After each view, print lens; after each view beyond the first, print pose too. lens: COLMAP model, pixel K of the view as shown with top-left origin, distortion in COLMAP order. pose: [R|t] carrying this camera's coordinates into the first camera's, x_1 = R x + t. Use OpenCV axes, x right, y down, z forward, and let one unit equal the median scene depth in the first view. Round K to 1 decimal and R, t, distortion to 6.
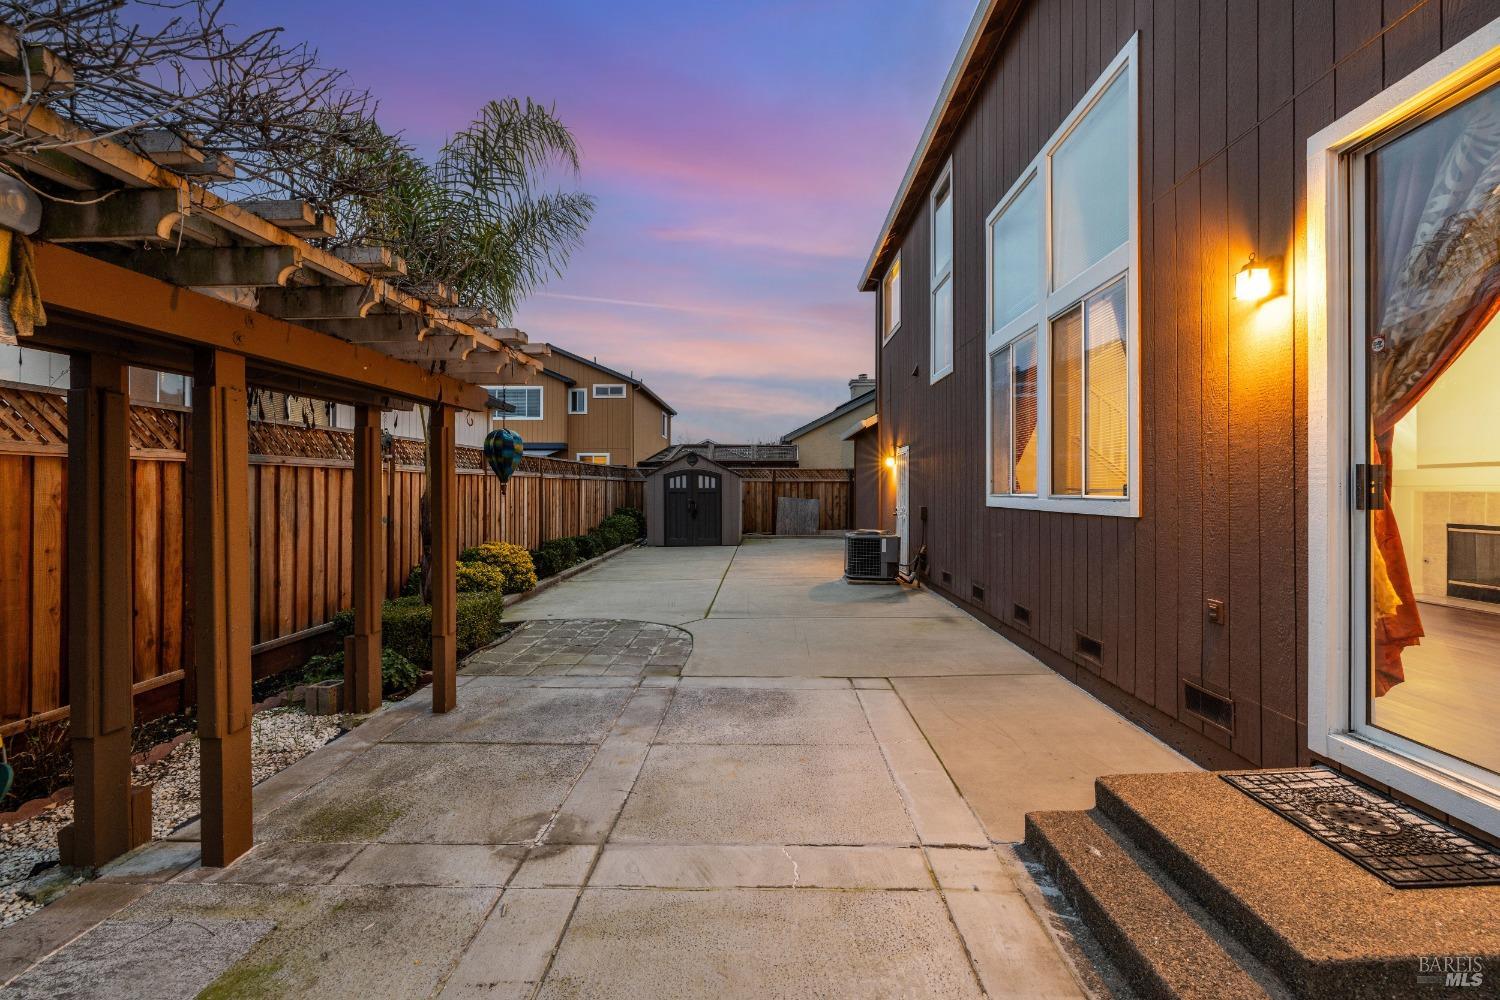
lens RADIAL K [[631.1, 0, 748.2], [0, 631.1, 487.4], [0, 0, 1]] dist [-0.000839, 0.000448]
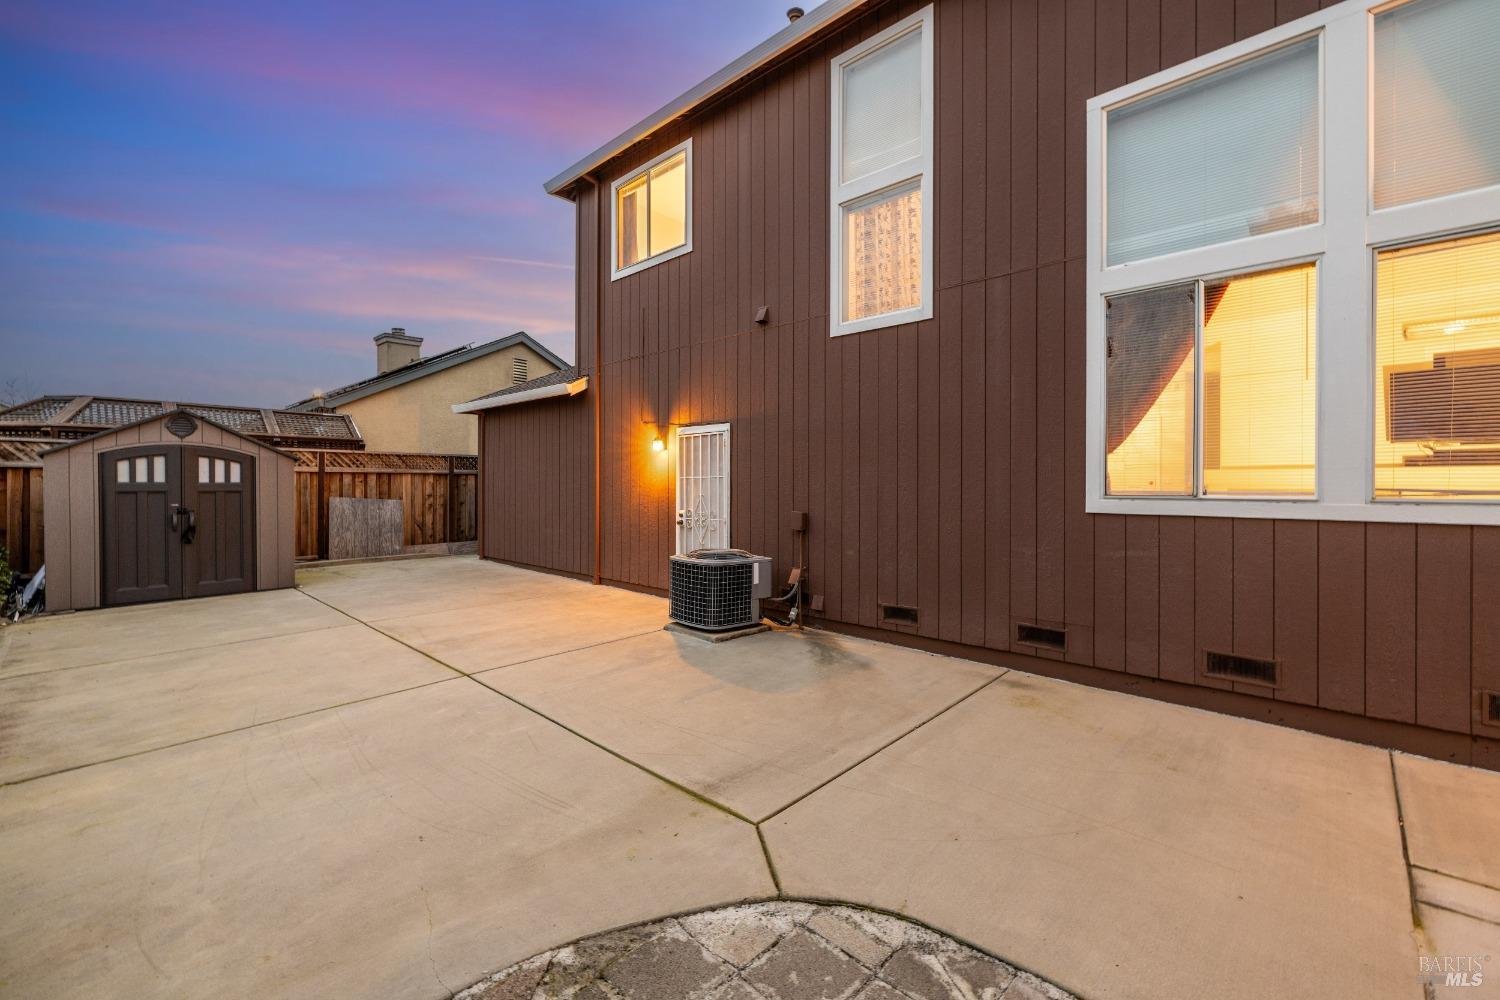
lens RADIAL K [[628.7, 0, 747.3], [0, 628.7, 485.2], [0, 0, 1]] dist [-0.001818, 0.000099]
pose [[0.662752, -0.000659, 0.748838, -0.474307], [-0.003892, 0.999983, 0.004325, -0.002397], [-0.748829, -0.005781, 0.662739, 0.989248]]
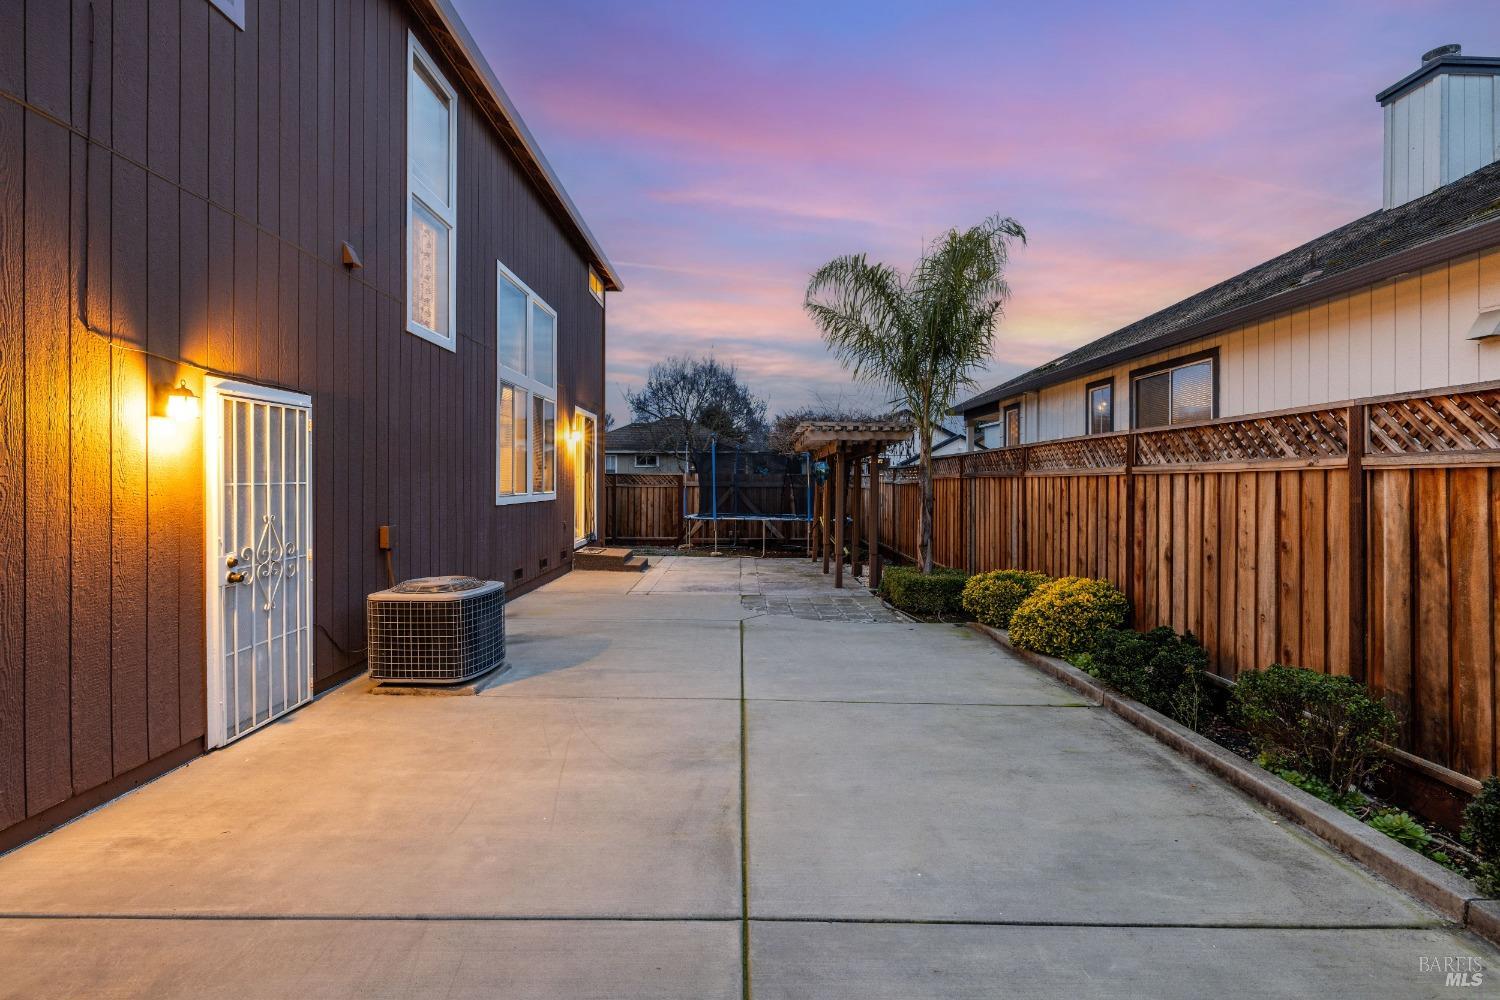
lens RADIAL K [[695.8, 0, 755.2], [0, 695.8, 481.4], [0, 0, 1]] dist [-0.012846, 0.005708]
pose [[-0.998565, -0.004380, -0.053378, -0.039432], [-0.004265, 0.999988, -0.002261, -0.016768], [0.053387, -0.002030, -0.998572, 2.795537]]
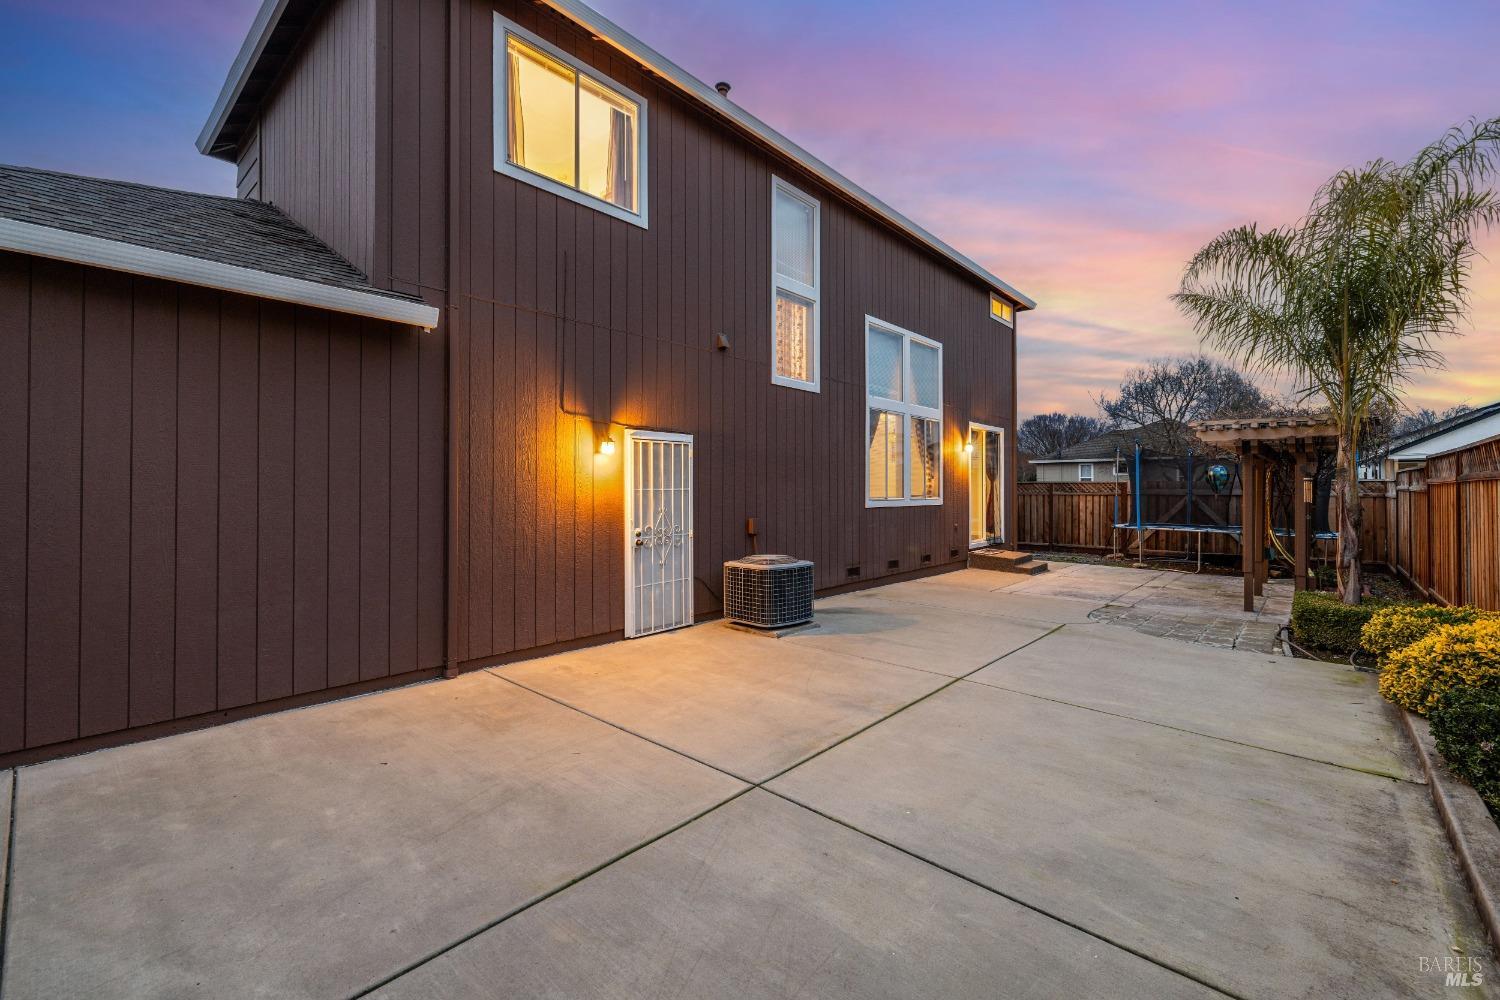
lens RADIAL K [[636.9, 0, 749.0], [0, 636.9, 478.2], [0, 0, 1]] dist [-0.001474, 0.000340]
pose [[-0.770923, 0.009845, 0.636852, -0.442338], [-0.003324, 0.999805, -0.019480, -0.011440], [-0.636919, -0.017135, -0.770740, 2.817864]]
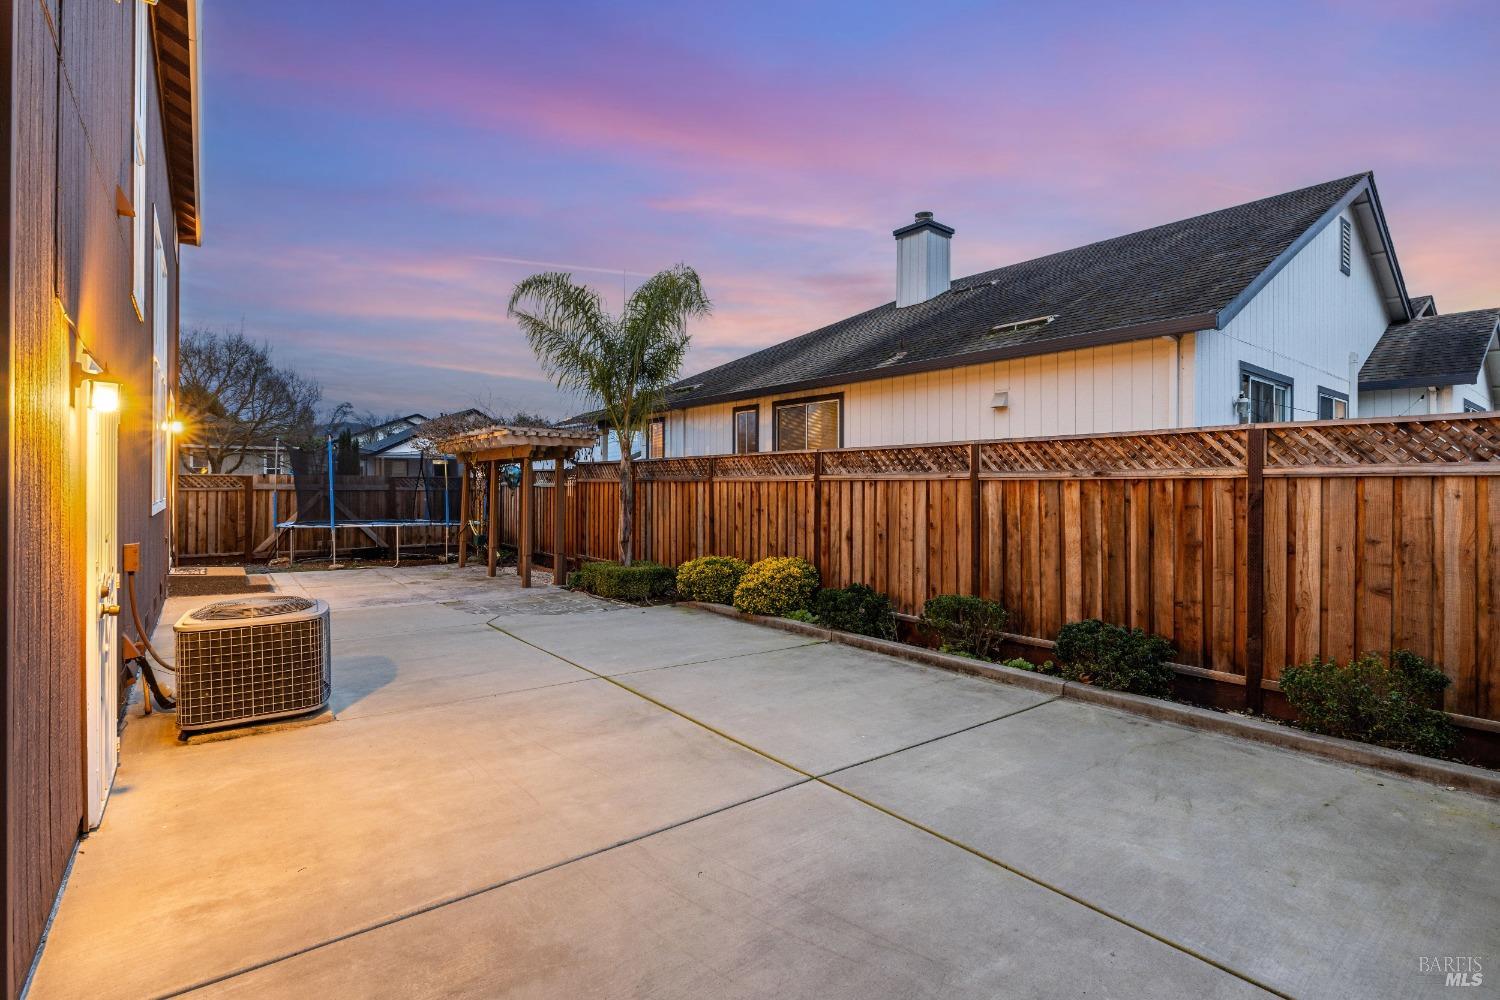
lens RADIAL K [[695.8, 0, 755.2], [0, 695.8, 481.4], [0, 0, 1]] dist [-0.012846, 0.005708]
pose [[-0.762506, -0.006473, -0.646949, 0.435697], [-0.002688, 0.999973, -0.006837, -0.020373], [0.646976, -0.003474, -0.762503, 2.829257]]
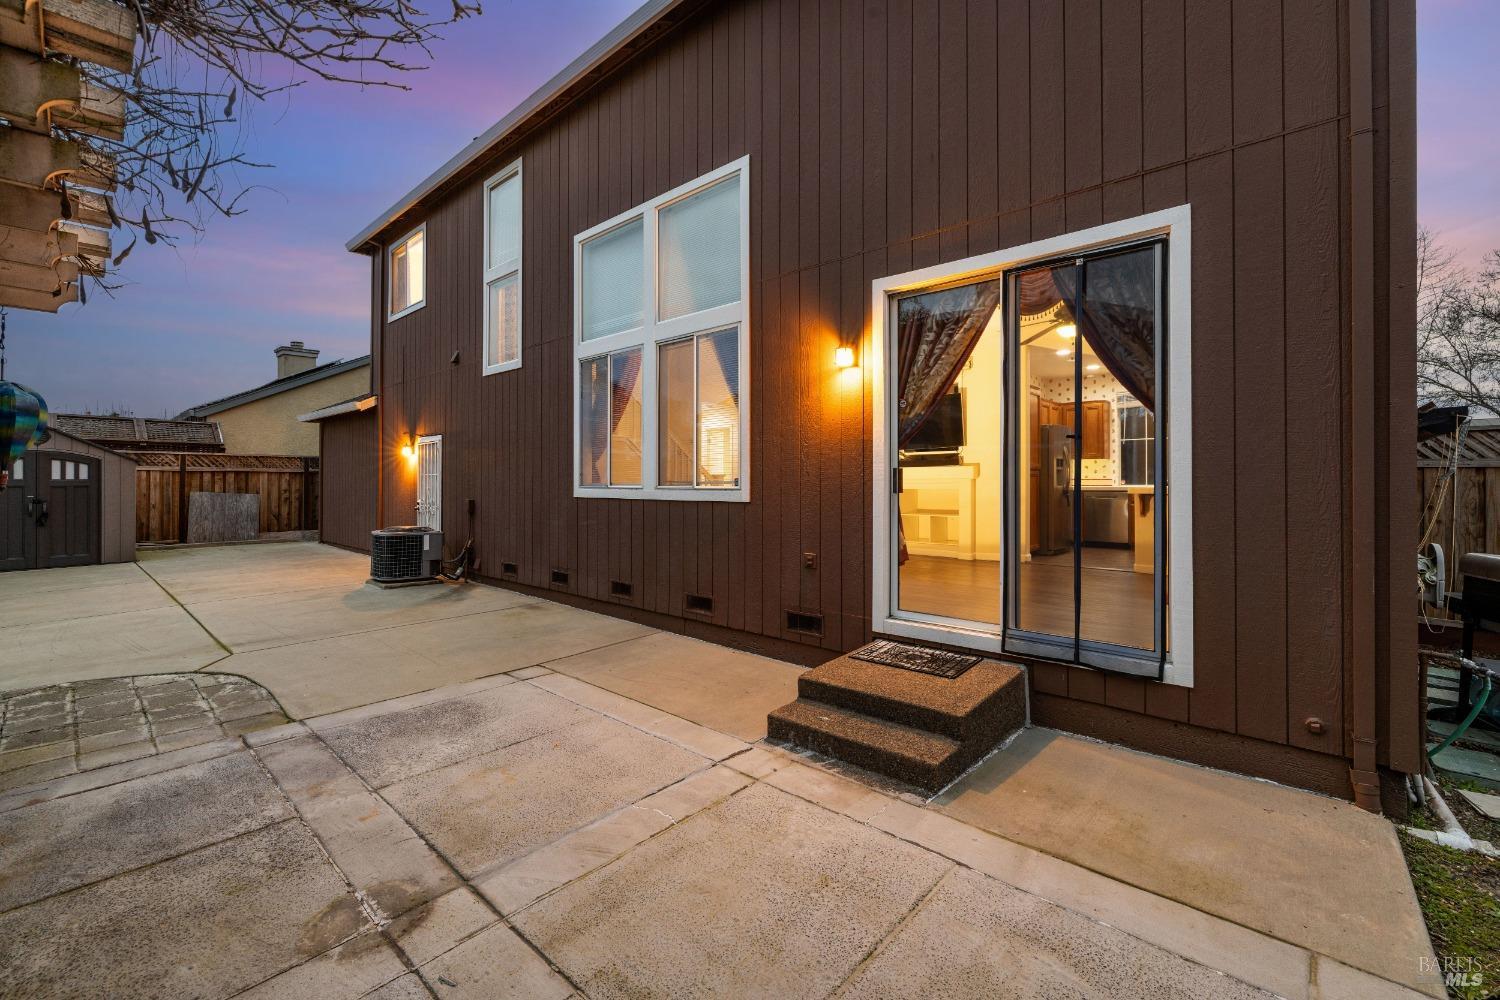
lens RADIAL K [[636.9, 0, 749.0], [0, 636.9, 478.2], [0, 0, 1]] dist [-0.001474, 0.000340]
pose [[0.648084, 0.004308, 0.761557, -0.325192], [-0.002760, 0.999991, -0.003308, -0.000226], [-0.761564, 0.000042, 0.648090, 0.059560]]
